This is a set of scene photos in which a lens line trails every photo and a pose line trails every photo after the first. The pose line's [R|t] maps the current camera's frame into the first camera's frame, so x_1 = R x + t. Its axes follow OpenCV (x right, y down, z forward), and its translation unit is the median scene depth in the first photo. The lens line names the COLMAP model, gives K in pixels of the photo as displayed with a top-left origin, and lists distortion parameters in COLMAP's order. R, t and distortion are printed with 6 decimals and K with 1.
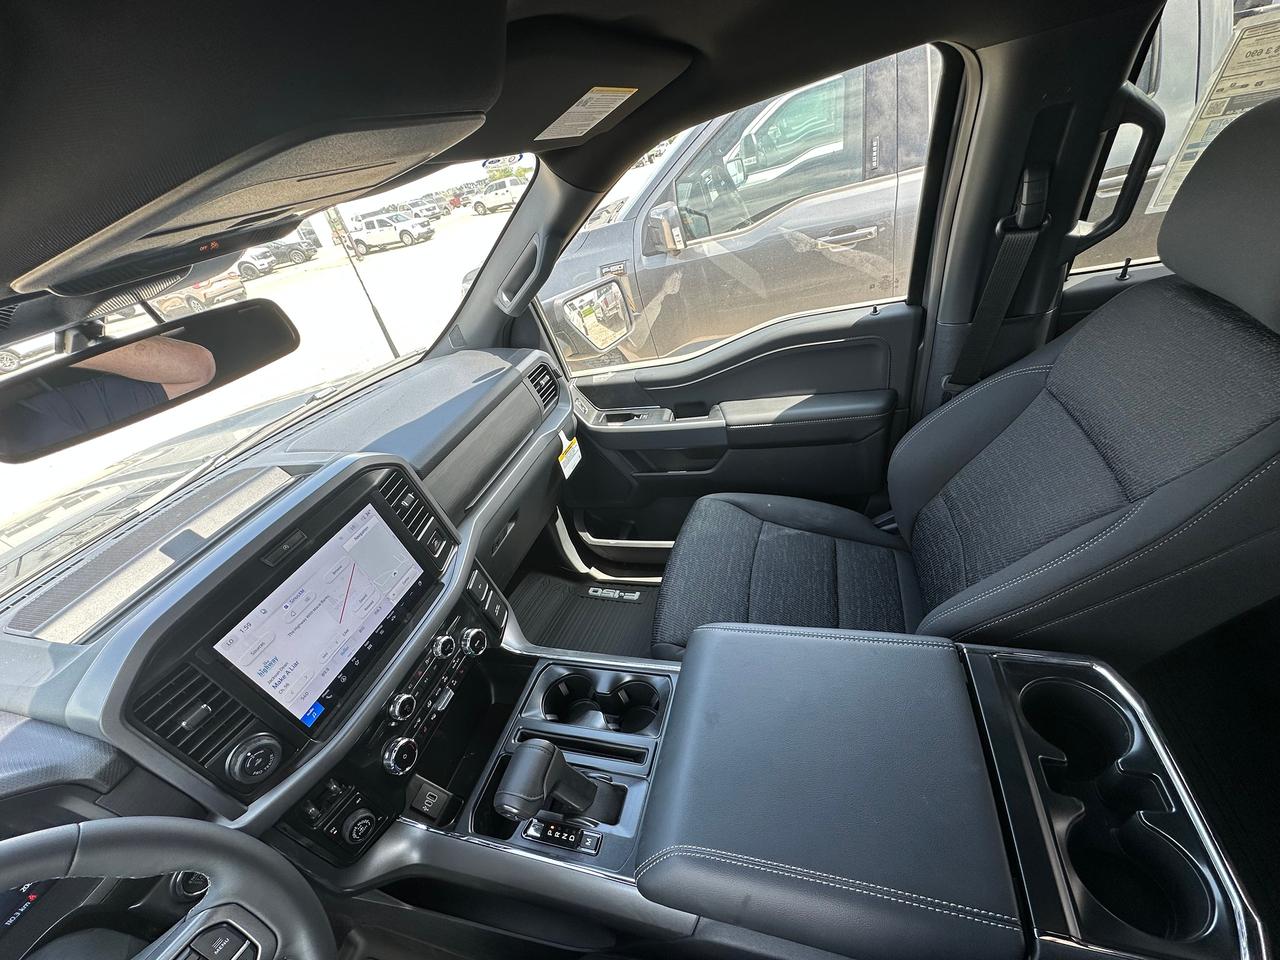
lens RADIAL K [[515.5, 0, 640.0], [0, 515.5, 480.0], [0, 0, 1]] dist [-0.002286, 0.000458]
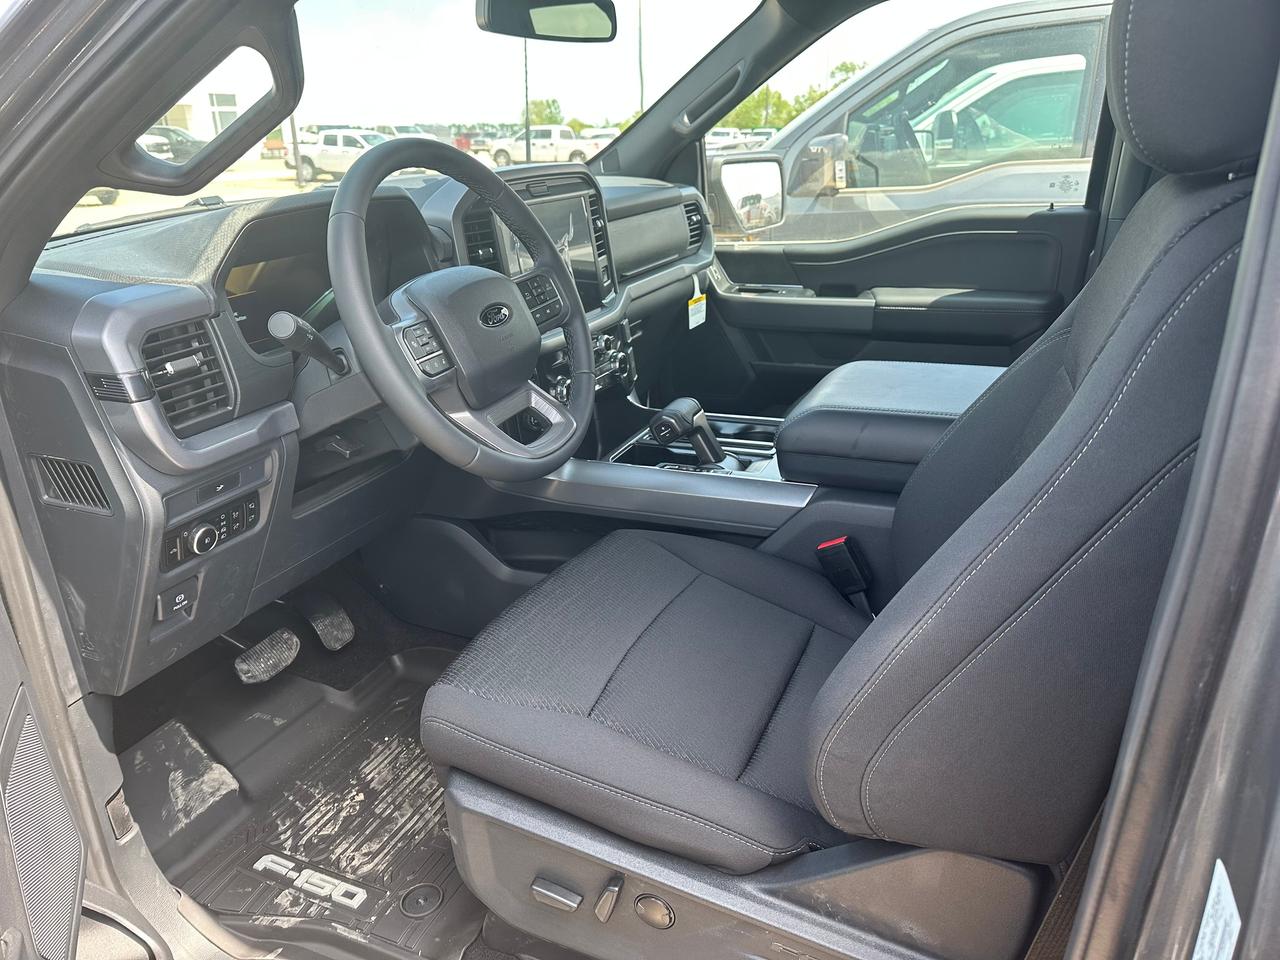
lens RADIAL K [[895.5, 0, 640.0], [0, 895.5, 480.0], [0, 0, 1]] dist [0.048501, -0.003818]
pose [[0.970704, 0.235368, -0.048333, -0.086707], [-0.240264, 0.953096, -0.184068, 0.563504], [0.002742, 0.190289, 0.981724, -0.505721]]
